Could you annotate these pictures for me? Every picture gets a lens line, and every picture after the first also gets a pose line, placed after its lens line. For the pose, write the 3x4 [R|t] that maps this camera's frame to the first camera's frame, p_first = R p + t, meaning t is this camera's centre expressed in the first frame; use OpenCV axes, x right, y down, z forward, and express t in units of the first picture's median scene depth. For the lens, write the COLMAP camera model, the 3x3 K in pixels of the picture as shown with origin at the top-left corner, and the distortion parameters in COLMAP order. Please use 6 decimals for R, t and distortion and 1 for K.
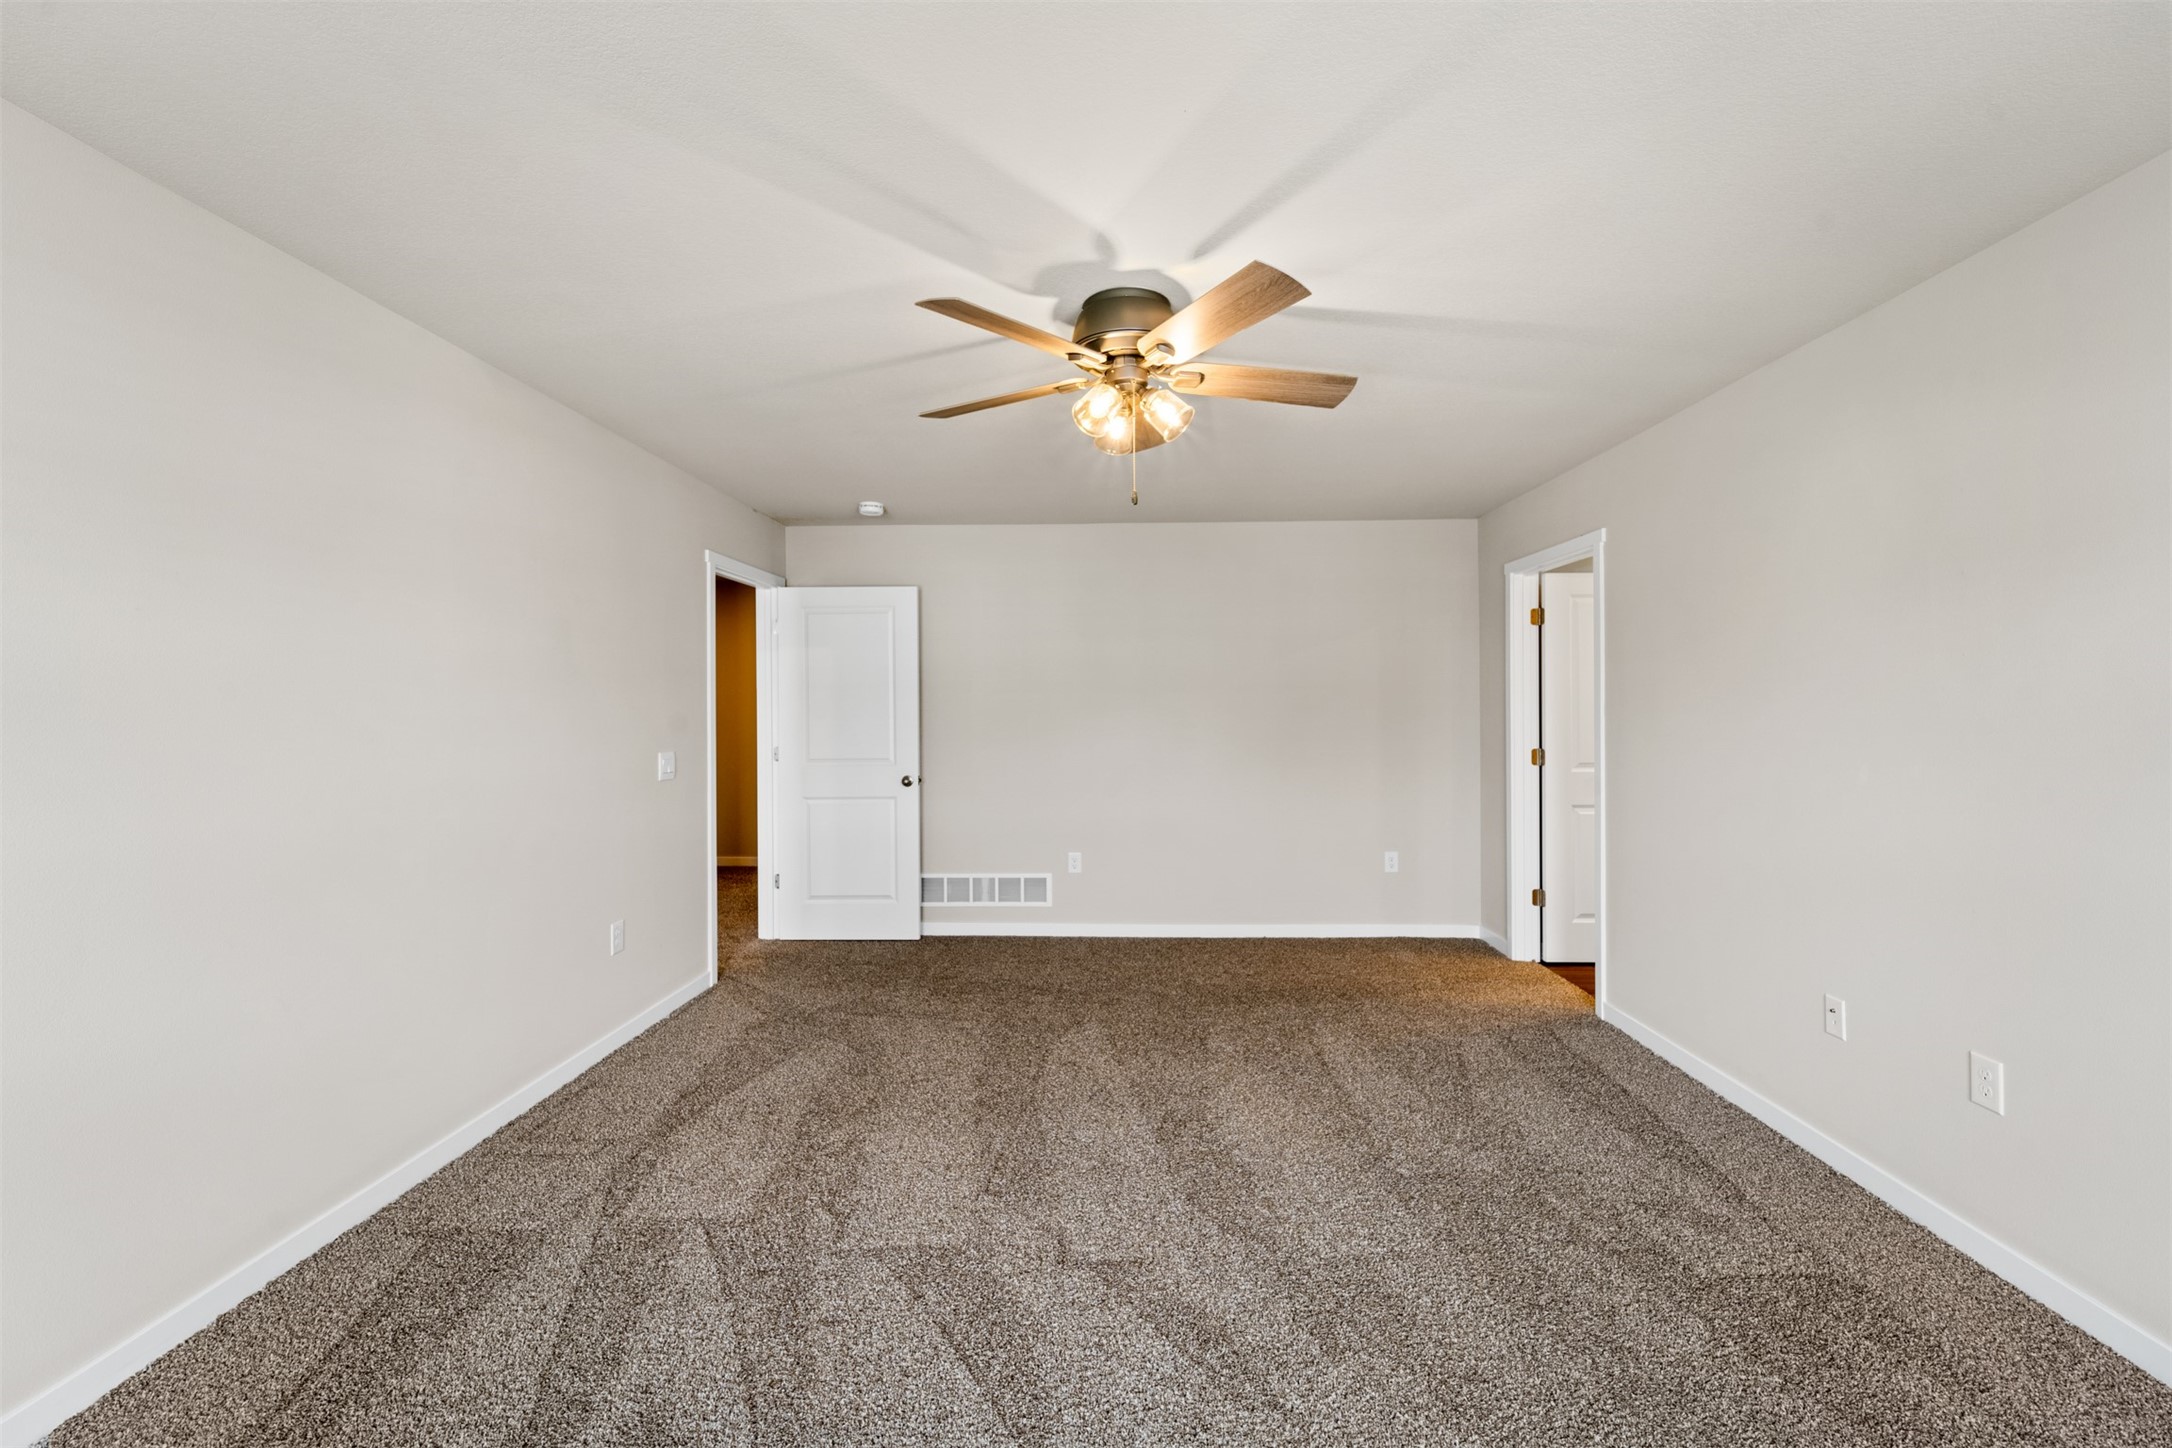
lens RADIAL K [[891.6, 0, 1098.0], [0, 891.6, 711.3], [0, 0, 1]] dist [0.003042, -0.000284]
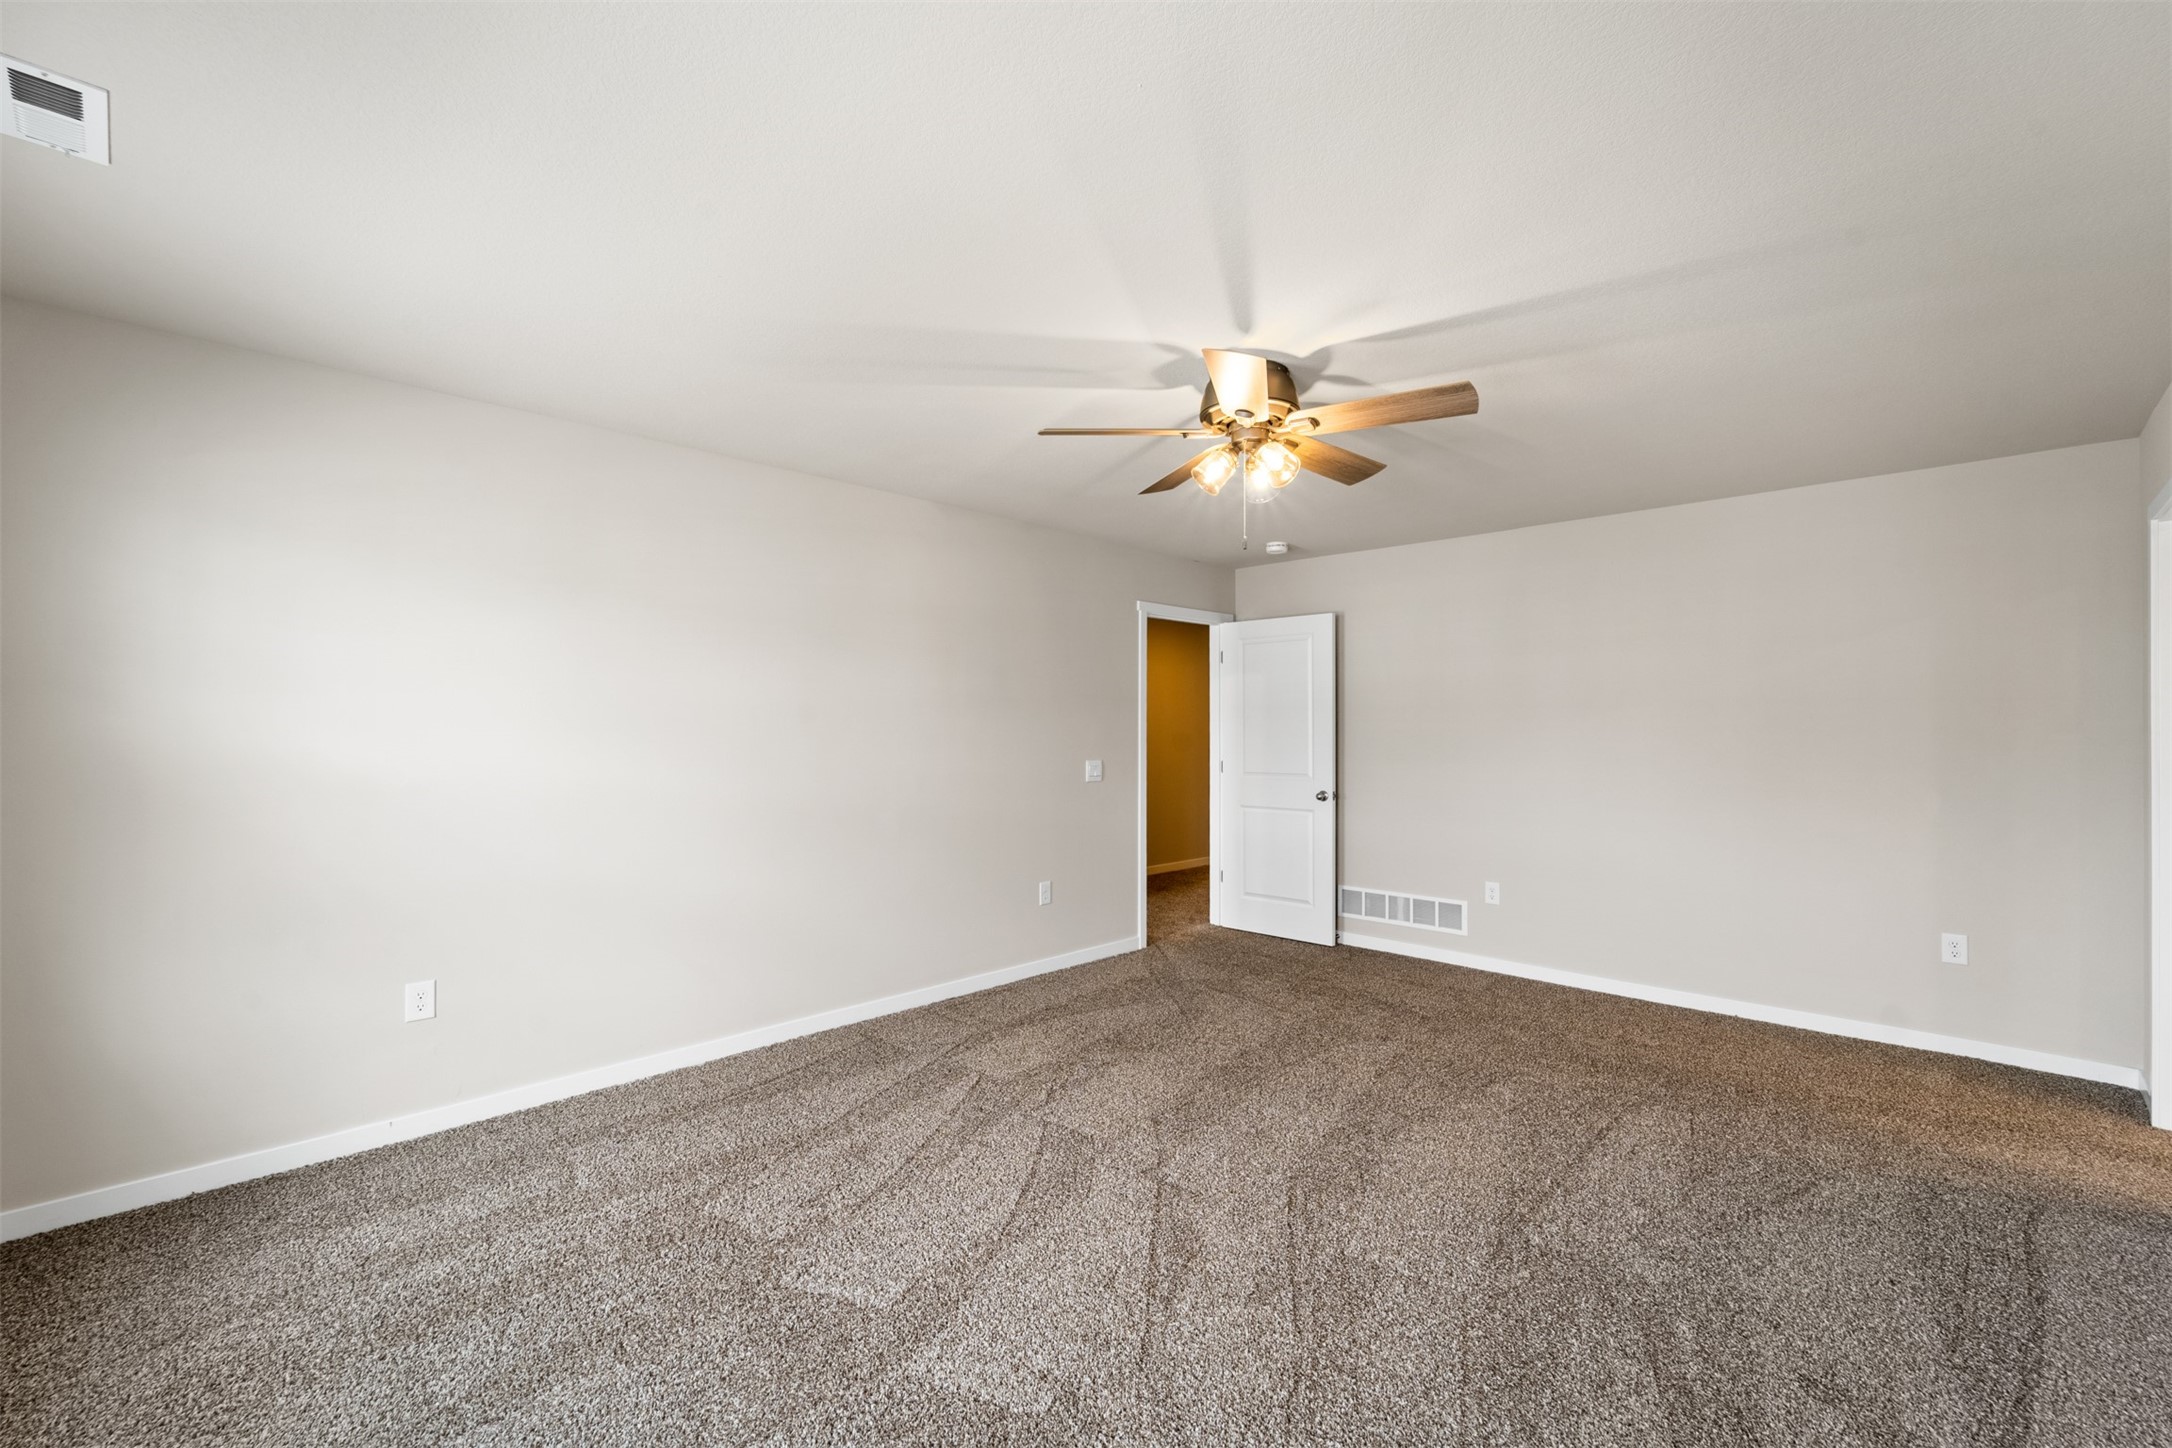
lens RADIAL K [[917.8, 0, 1086.0], [0, 917.8, 724.0], [0, 0, 1]] dist [-0.000276, -0.000391]
pose [[0.735605, 0.001787, -0.677408, 0.362182], [-0.006616, 0.999968, -0.004546, -0.000775], [0.677378, 0.007825, 0.735593, -0.000357]]
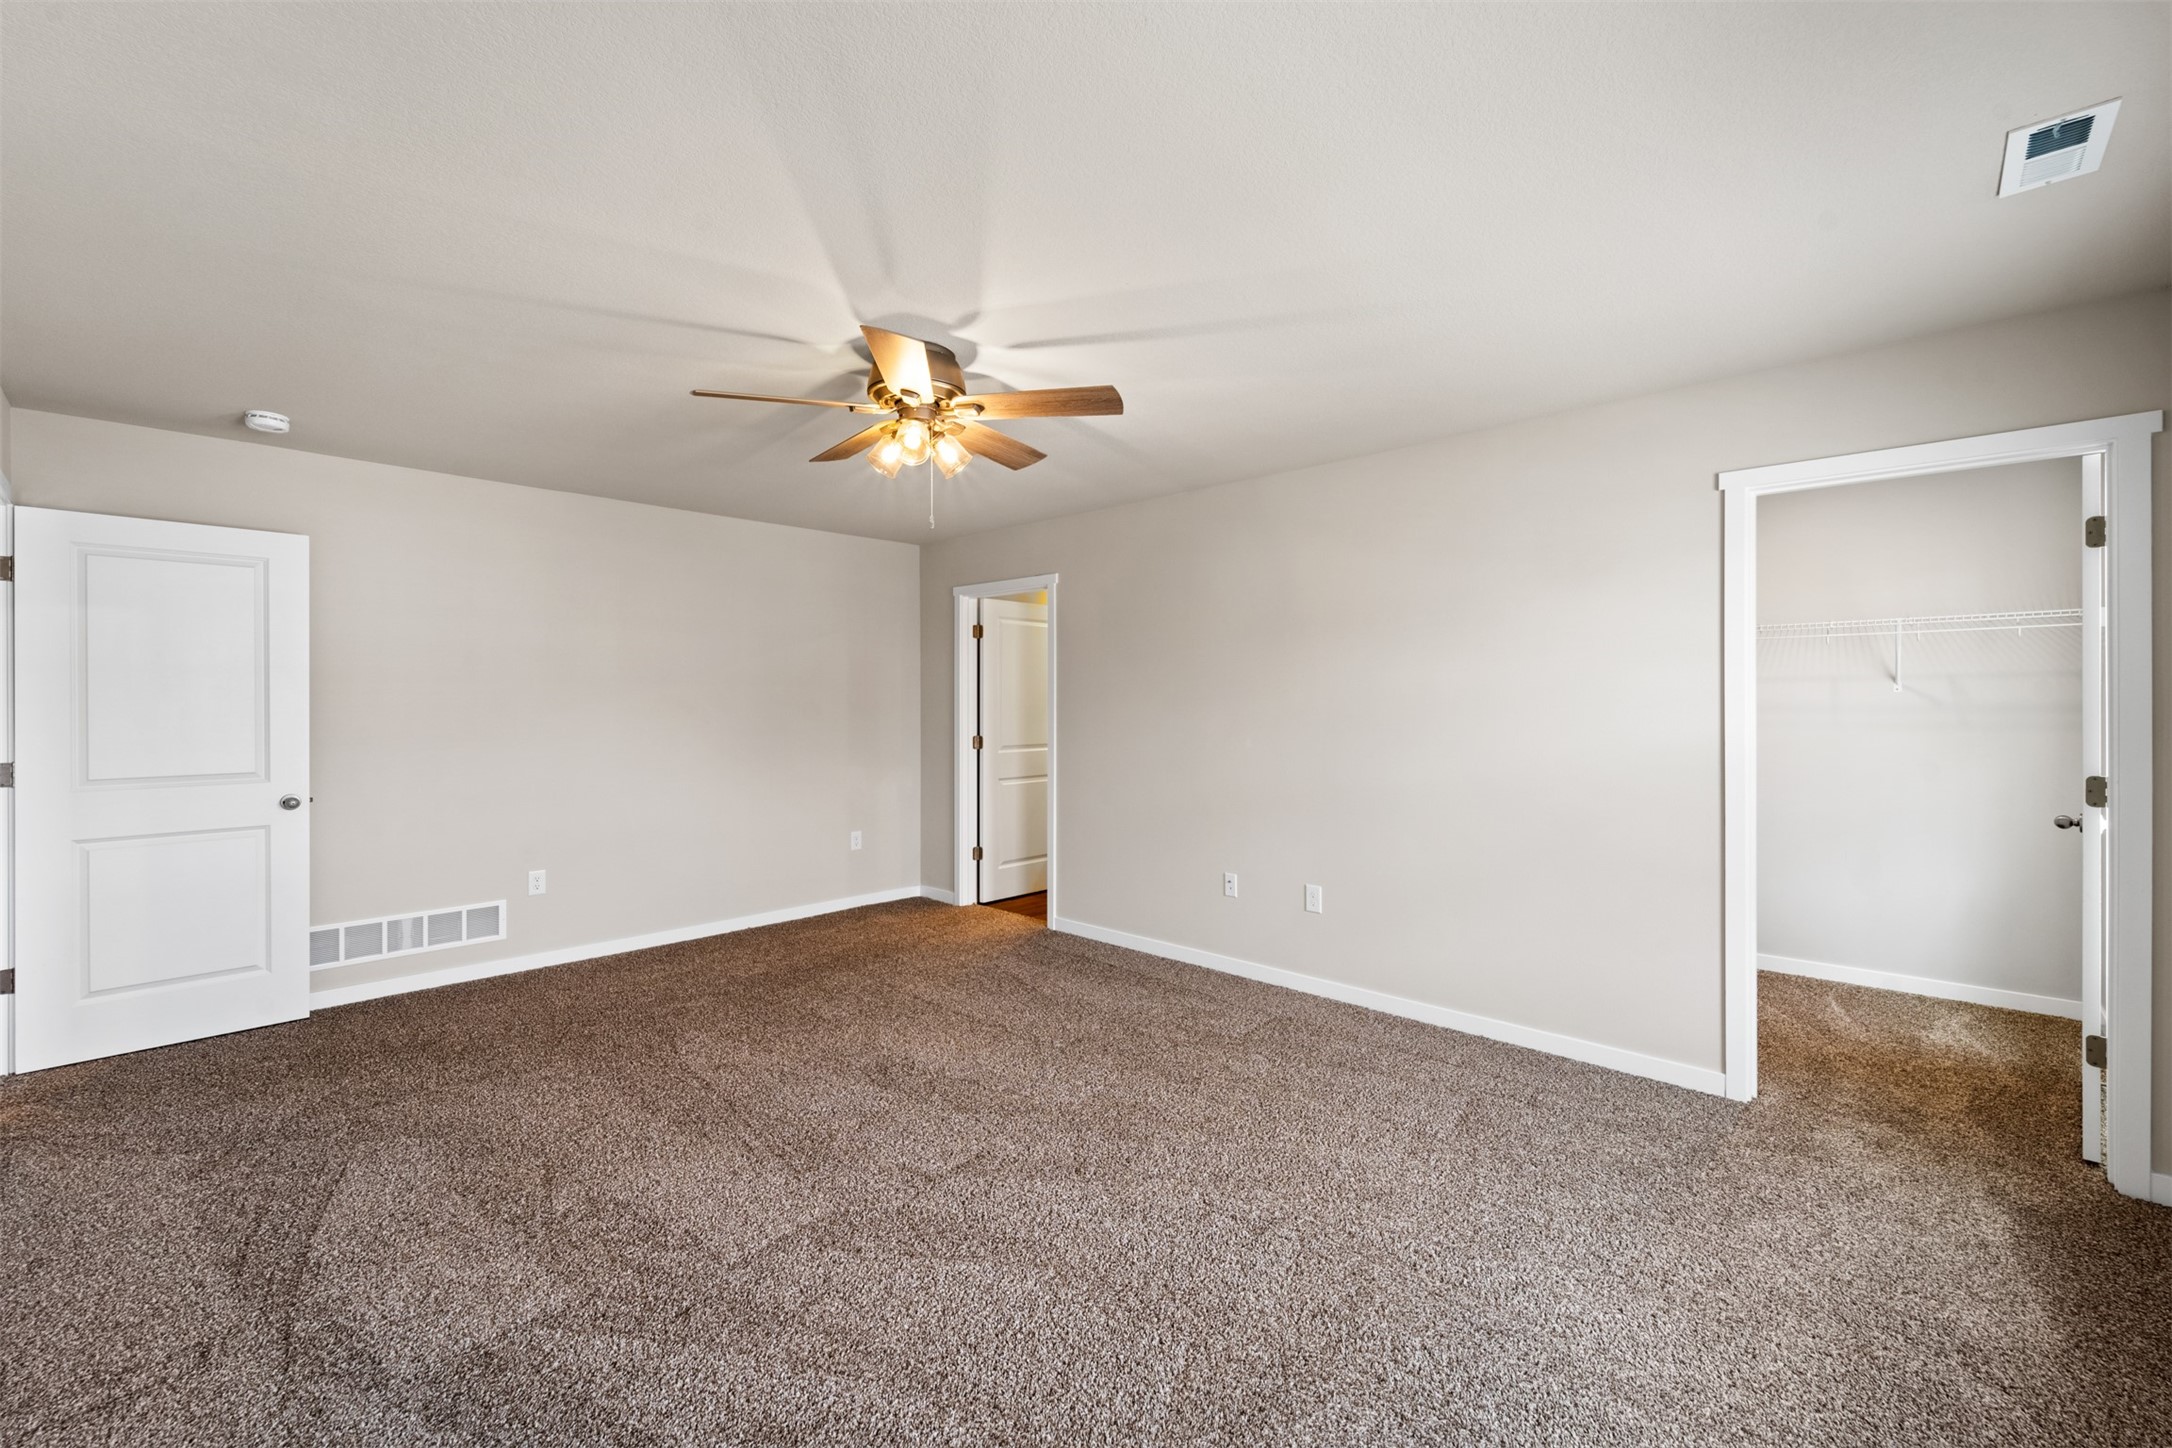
lens RADIAL K [[899.7, 0, 1086.0], [0, 899.7, 701.6], [0, 0, 1]] dist [0.002132, -0.000479]
pose [[0.668117, 0.004676, 0.744042, -0.368566], [0.000443, 0.999978, -0.006682, 0.002246], [-0.744056, 0.004794, 0.668100, 0.032262]]
